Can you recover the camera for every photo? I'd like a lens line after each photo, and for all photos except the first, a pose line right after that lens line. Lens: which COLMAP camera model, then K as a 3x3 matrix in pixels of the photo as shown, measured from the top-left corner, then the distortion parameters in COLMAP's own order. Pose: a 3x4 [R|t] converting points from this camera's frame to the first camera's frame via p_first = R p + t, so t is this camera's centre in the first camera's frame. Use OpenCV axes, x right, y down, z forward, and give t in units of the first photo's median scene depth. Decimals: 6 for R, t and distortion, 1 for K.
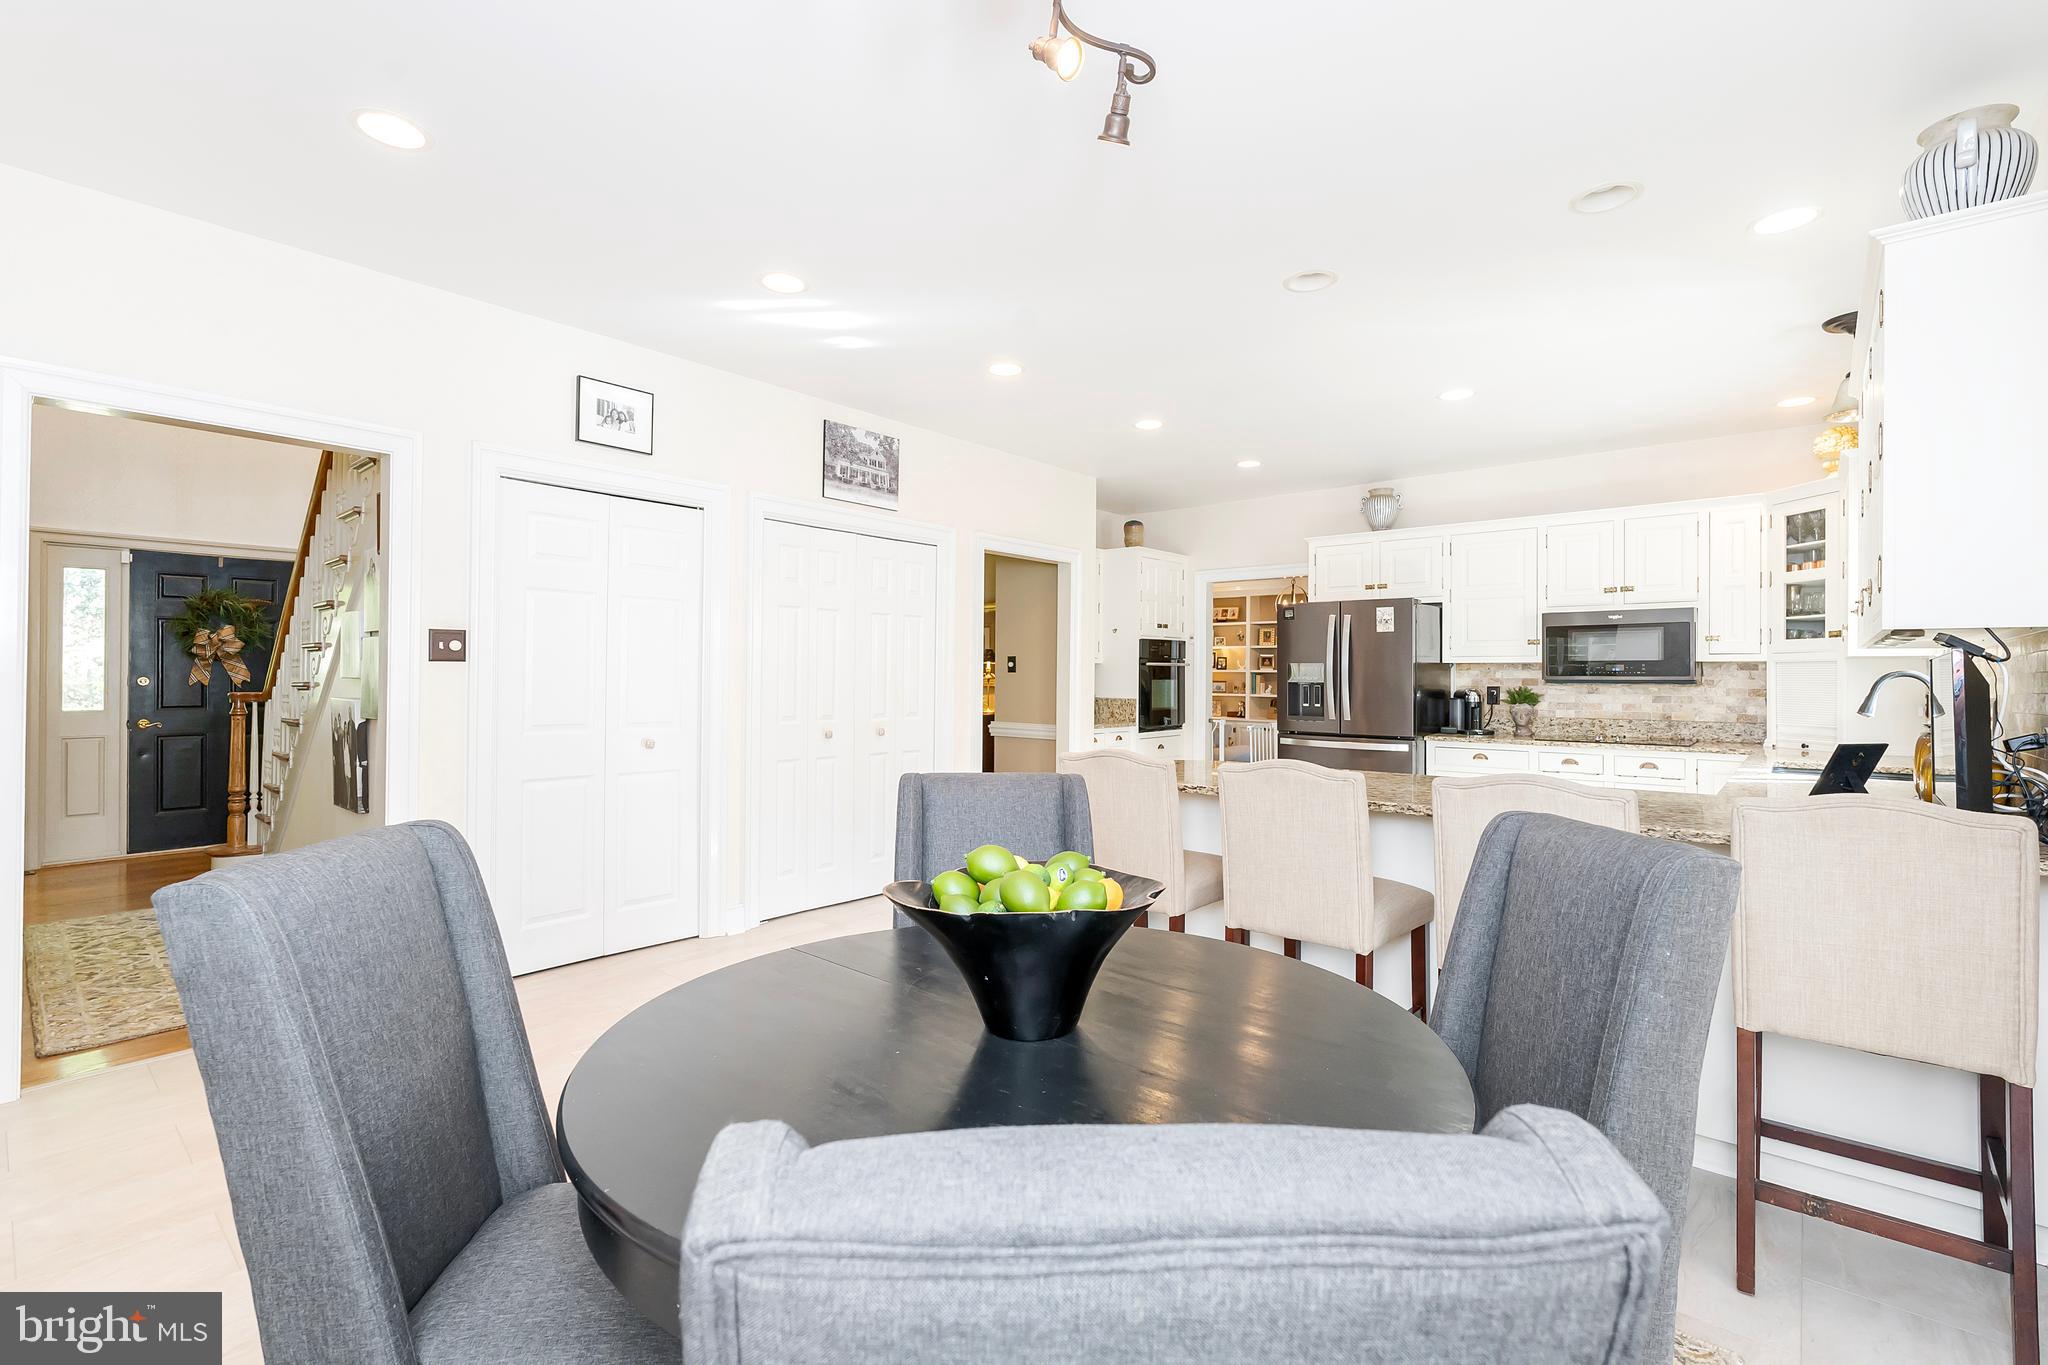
lens RADIAL K [[921.8, 0, 1016.9], [0, 921.8, 671.9], [0, 0, 1]] dist [0.001933, -0.000118]
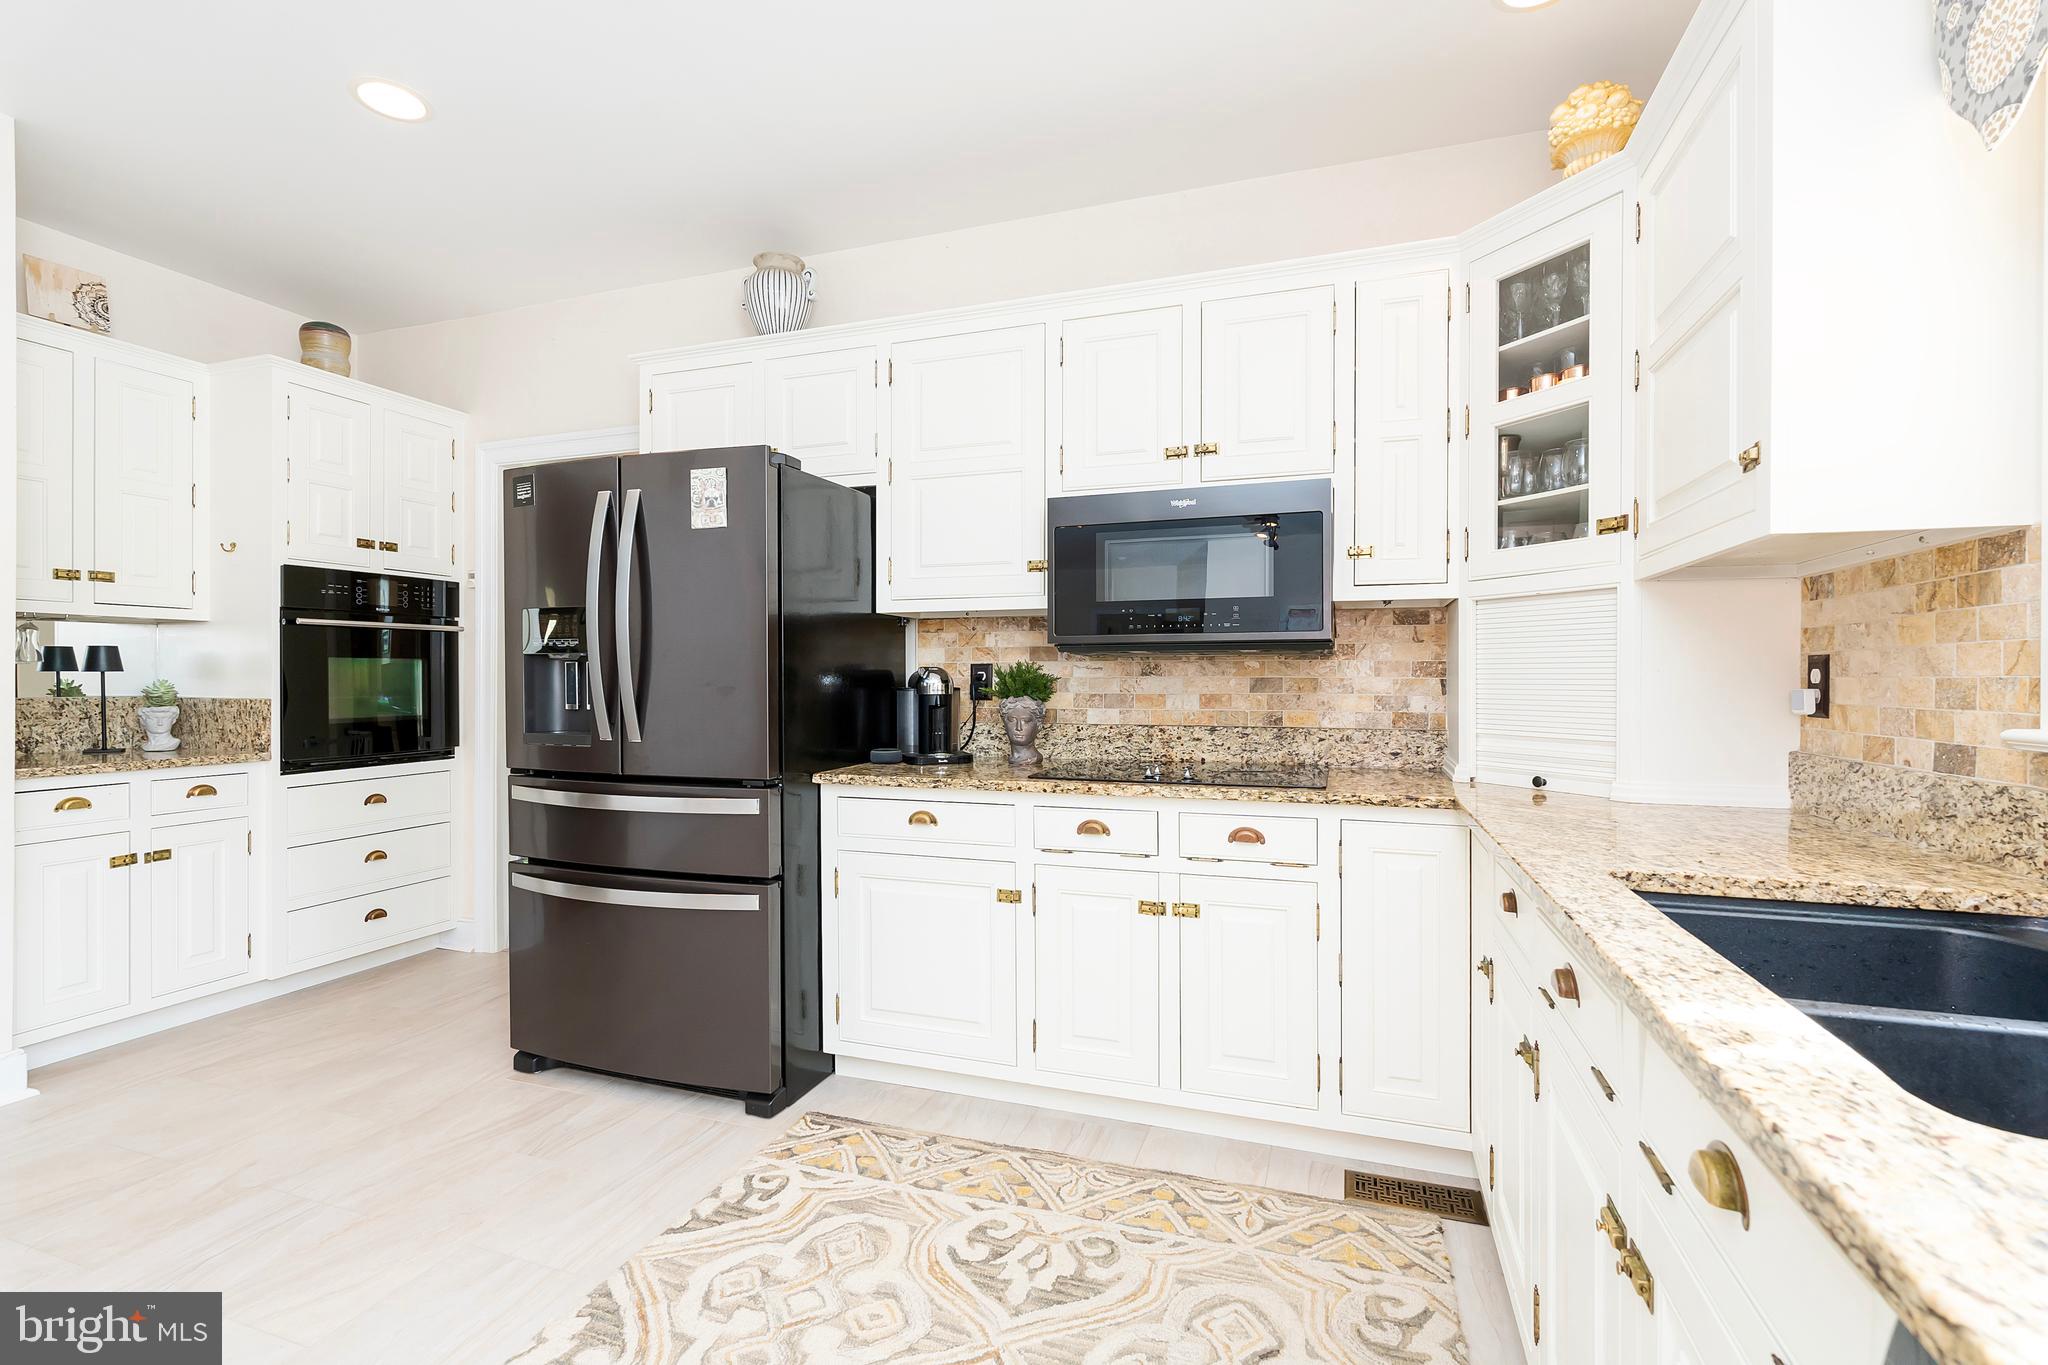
lens RADIAL K [[921.8, 0, 1023.7], [0, 921.8, 680.7], [0, 0, 1]] dist [0.001933, -0.000118]
pose [[0.929943, -0.006516, 0.367645, 0.373250], [0.002873, 0.999941, 0.010456, 0.020730], [-0.367692, -0.008667, 0.929907, 0.554201]]
